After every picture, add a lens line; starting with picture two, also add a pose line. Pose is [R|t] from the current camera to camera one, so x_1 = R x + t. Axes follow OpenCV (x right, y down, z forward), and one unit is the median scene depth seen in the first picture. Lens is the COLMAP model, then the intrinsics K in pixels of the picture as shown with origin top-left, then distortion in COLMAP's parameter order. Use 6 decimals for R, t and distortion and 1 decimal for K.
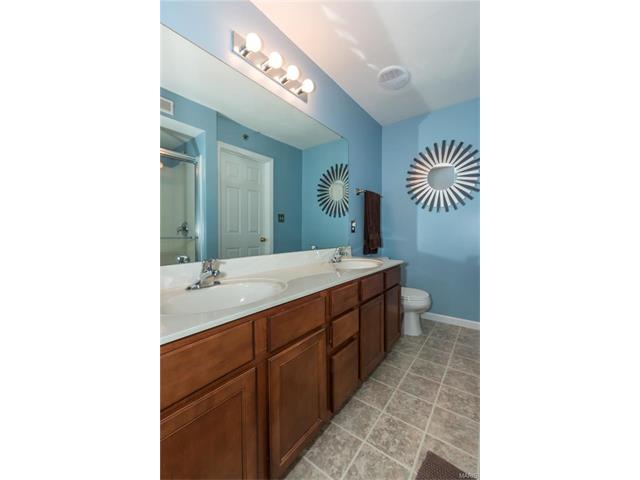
lens RADIAL K [[288.5, 0, 320.0], [0, 288.5, 240.0], [0, 0, 1]] dist [0.001378, -0.000269]
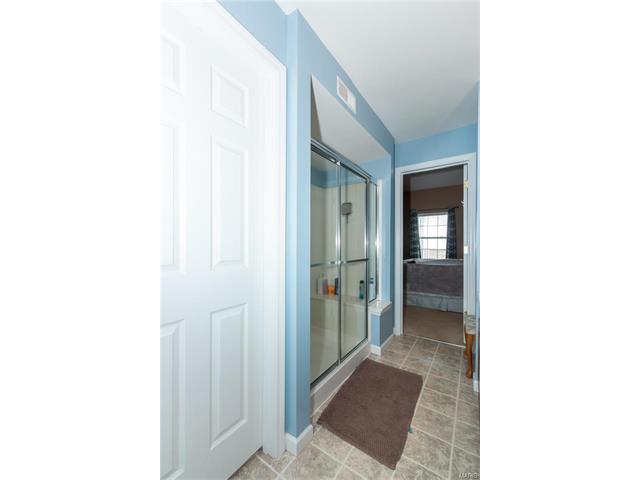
lens RADIAL K [[288.5, 0, 320.0], [0, 288.5, 240.0], [0, 0, 1]] dist [0.001378, -0.000269]
pose [[-0.998782, -0.000990, -0.049340, 0.928554], [-0.001294, 0.999980, 0.006143, -0.109973], [0.049333, 0.006199, -0.998763, 2.212545]]
